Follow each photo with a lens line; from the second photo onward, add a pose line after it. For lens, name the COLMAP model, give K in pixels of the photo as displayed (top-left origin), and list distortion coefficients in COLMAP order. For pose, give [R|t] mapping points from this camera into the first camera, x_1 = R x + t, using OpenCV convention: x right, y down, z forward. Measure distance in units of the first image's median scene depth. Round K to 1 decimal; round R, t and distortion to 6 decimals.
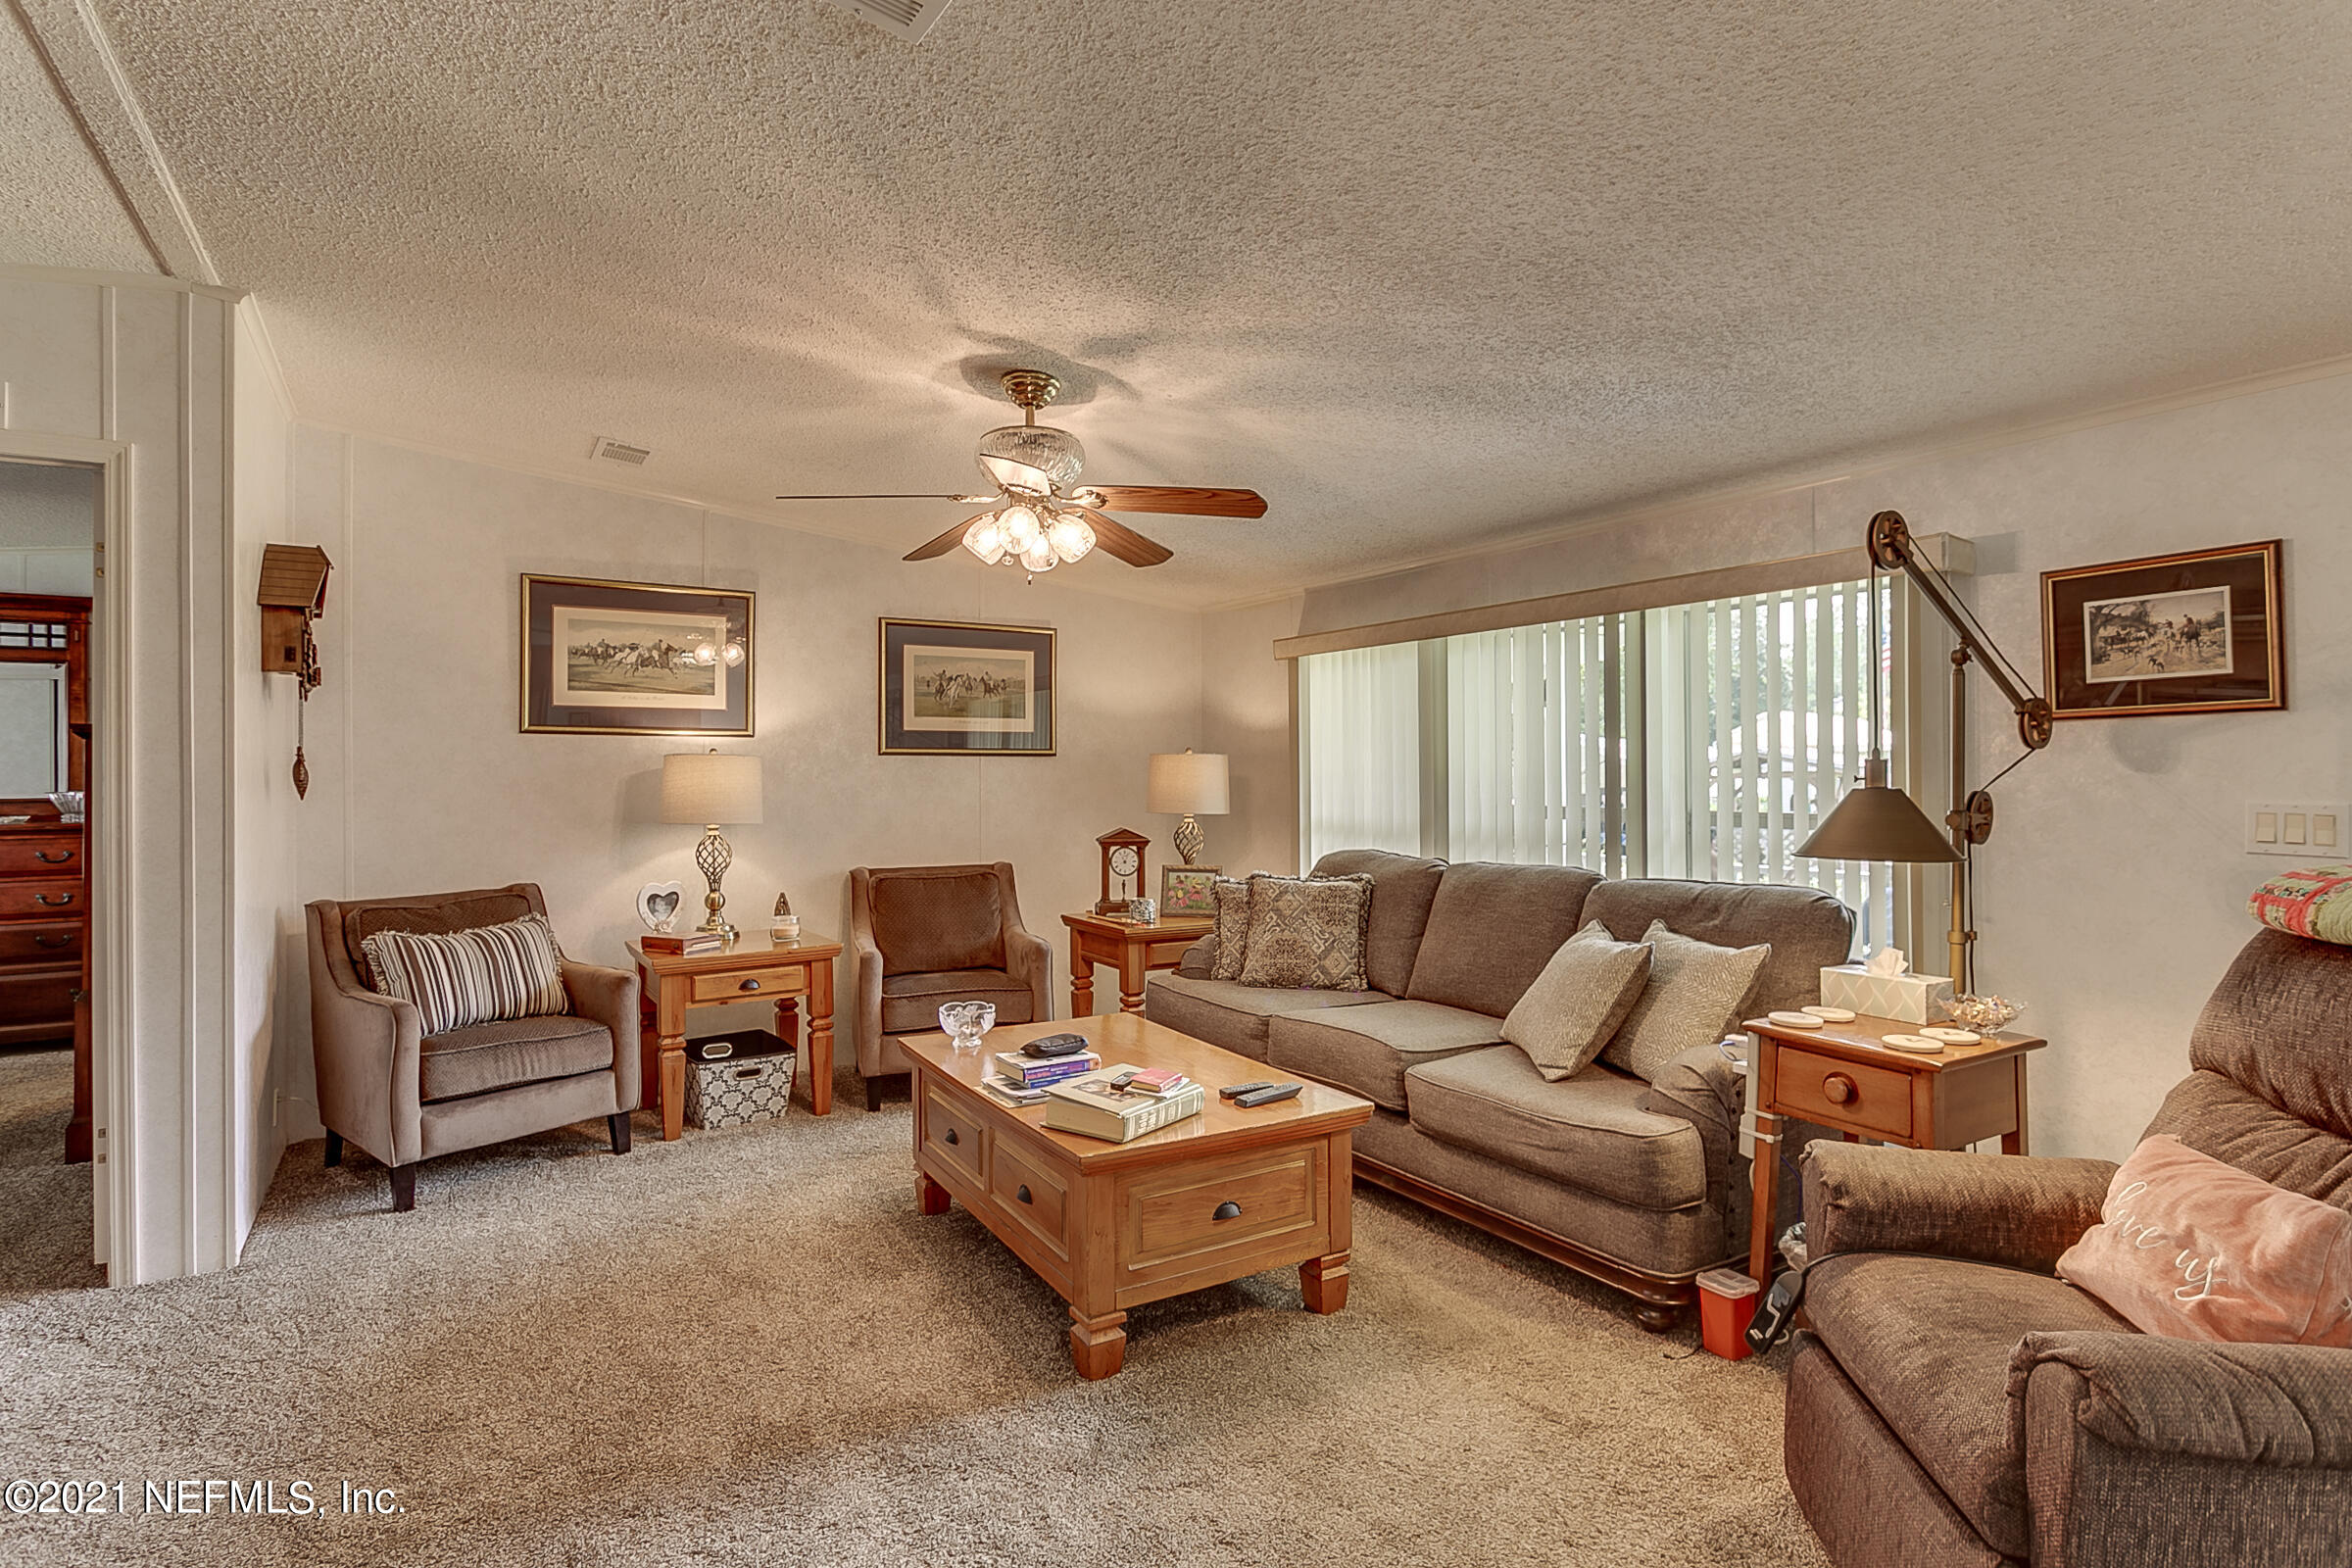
lens RADIAL K [[1179.6, 0, 1174.1], [0, 1179.6, 774.9], [0, 0, 1]] dist [-0.002376, -0.000061]
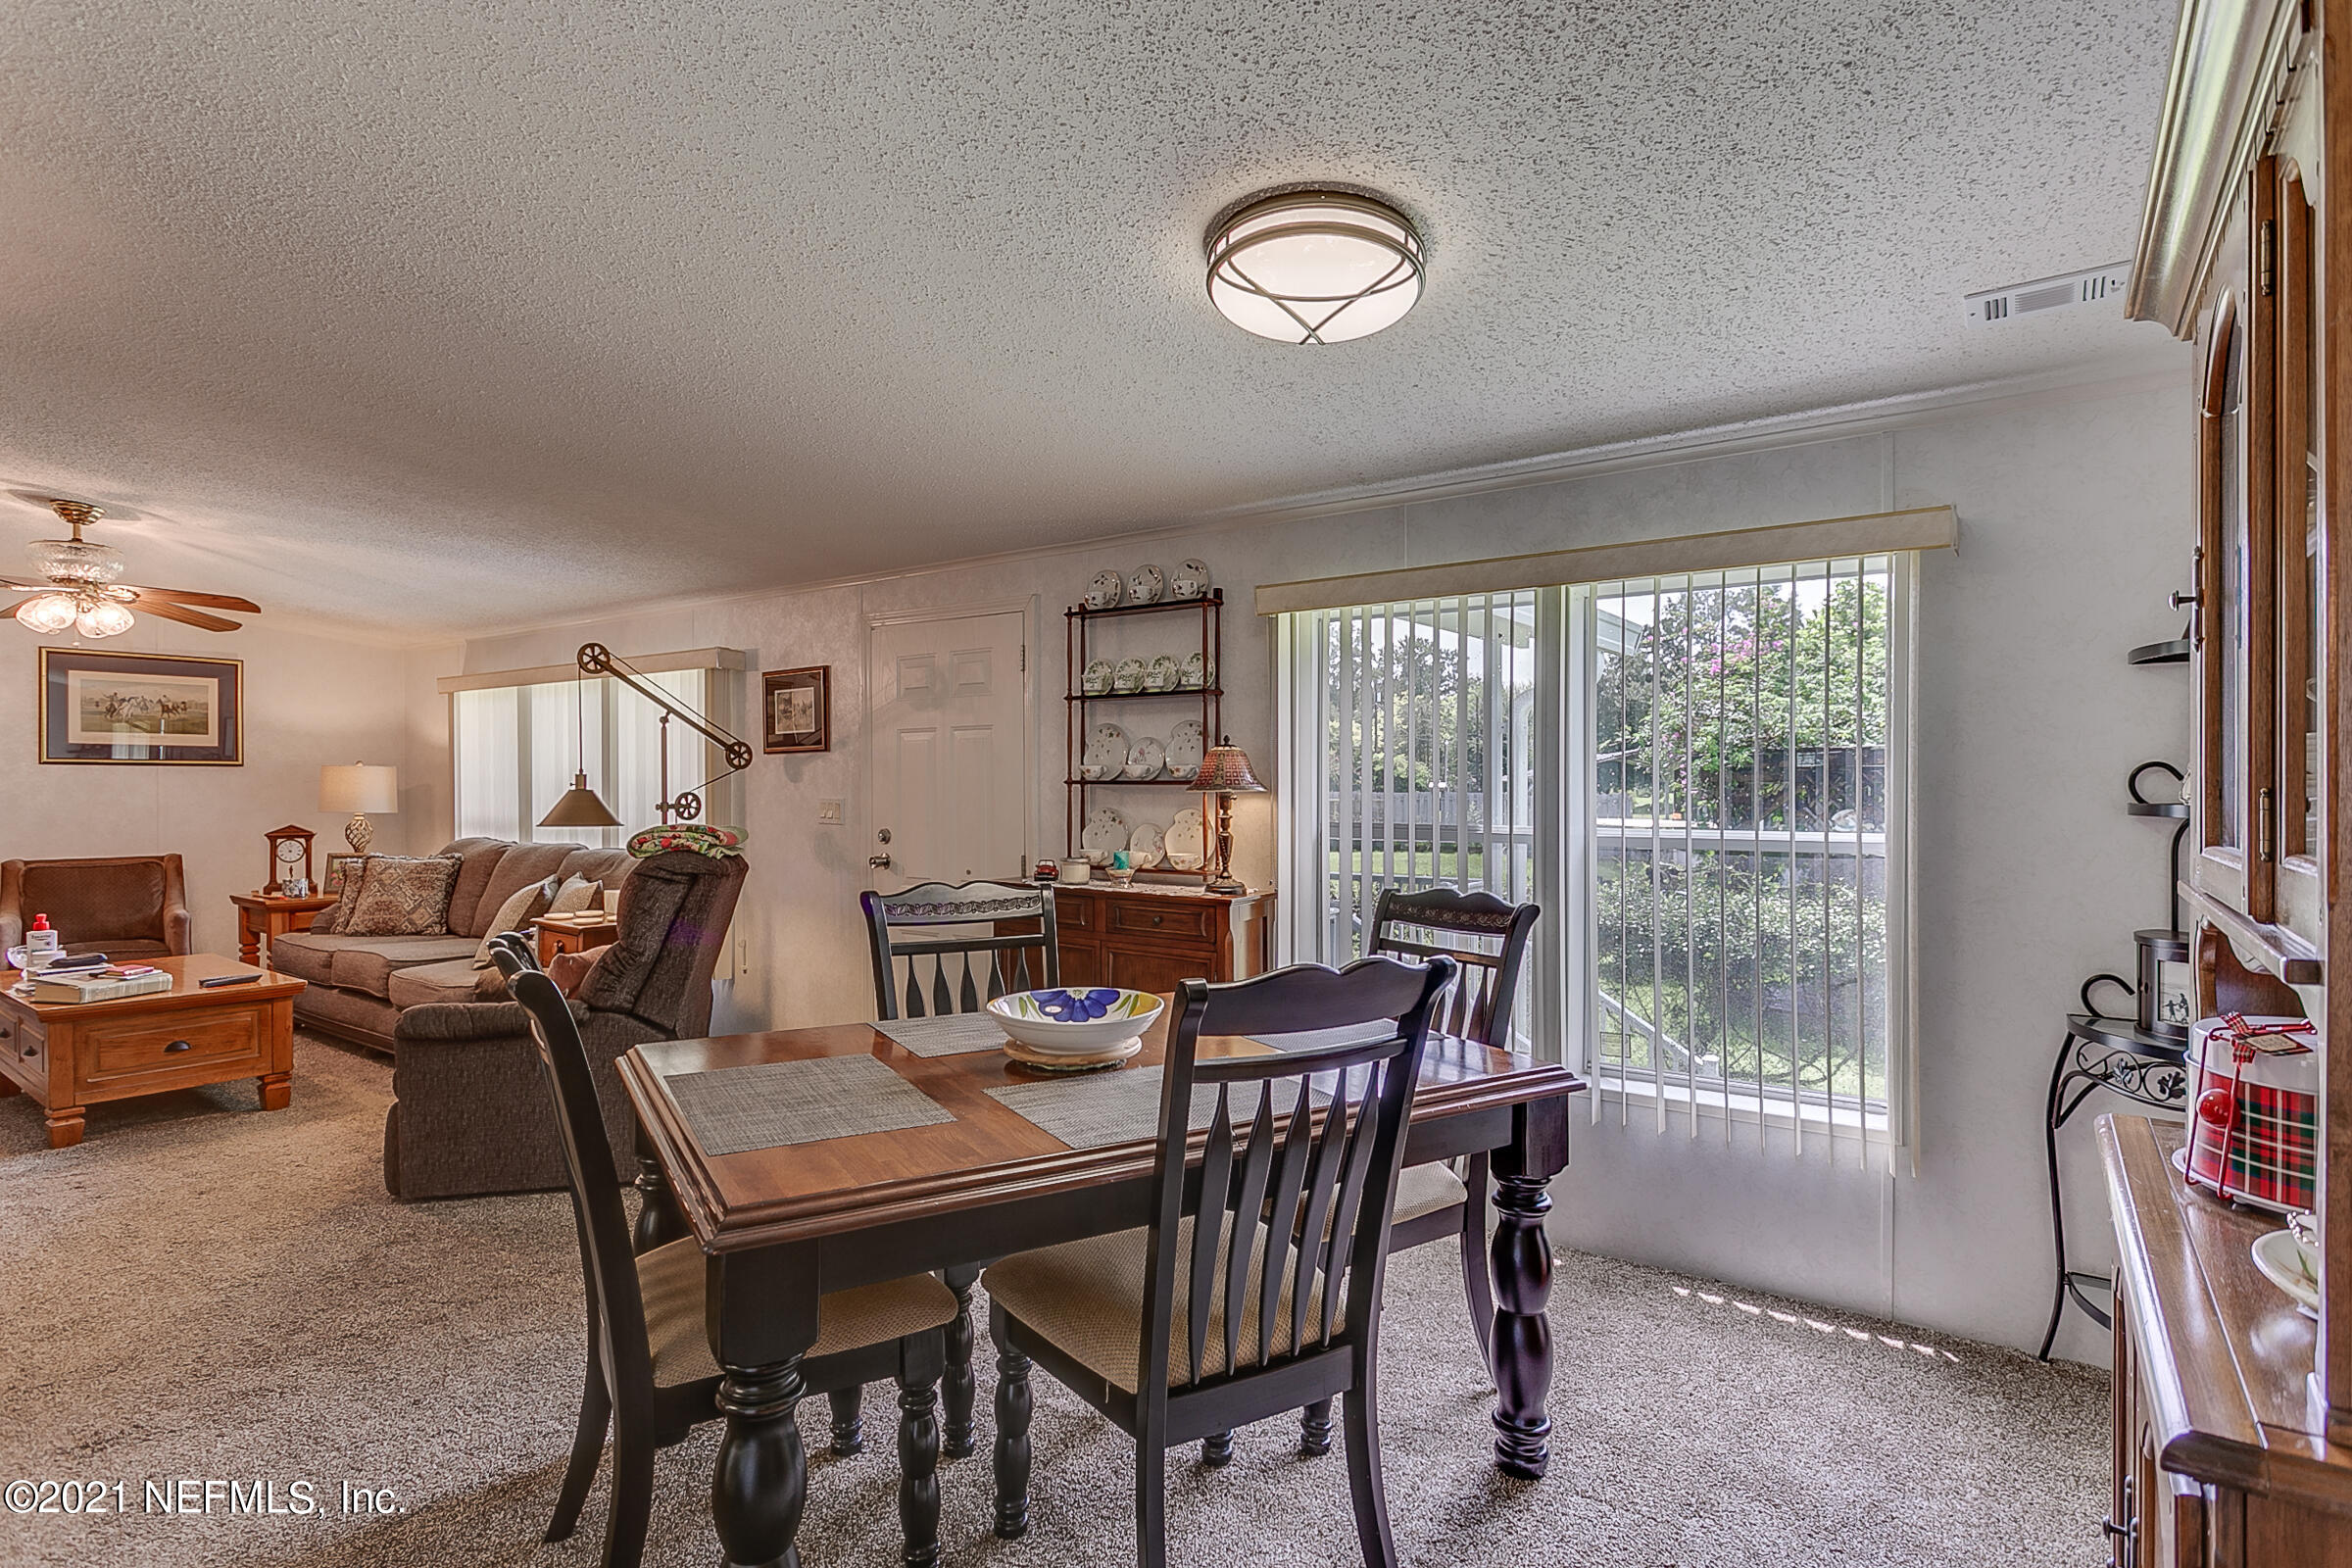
lens RADIAL K [[1168.4, 0, 1173.8], [0, 1168.4, 793.8], [0, 0, 1]] dist [-0.003527, -0.000524]
pose [[0.921064, 0.002020, 0.389406, 0.406233], [-0.004307, 0.999978, 0.005002, 0.002937], [-0.389387, -0.006285, 0.921053, -0.605352]]
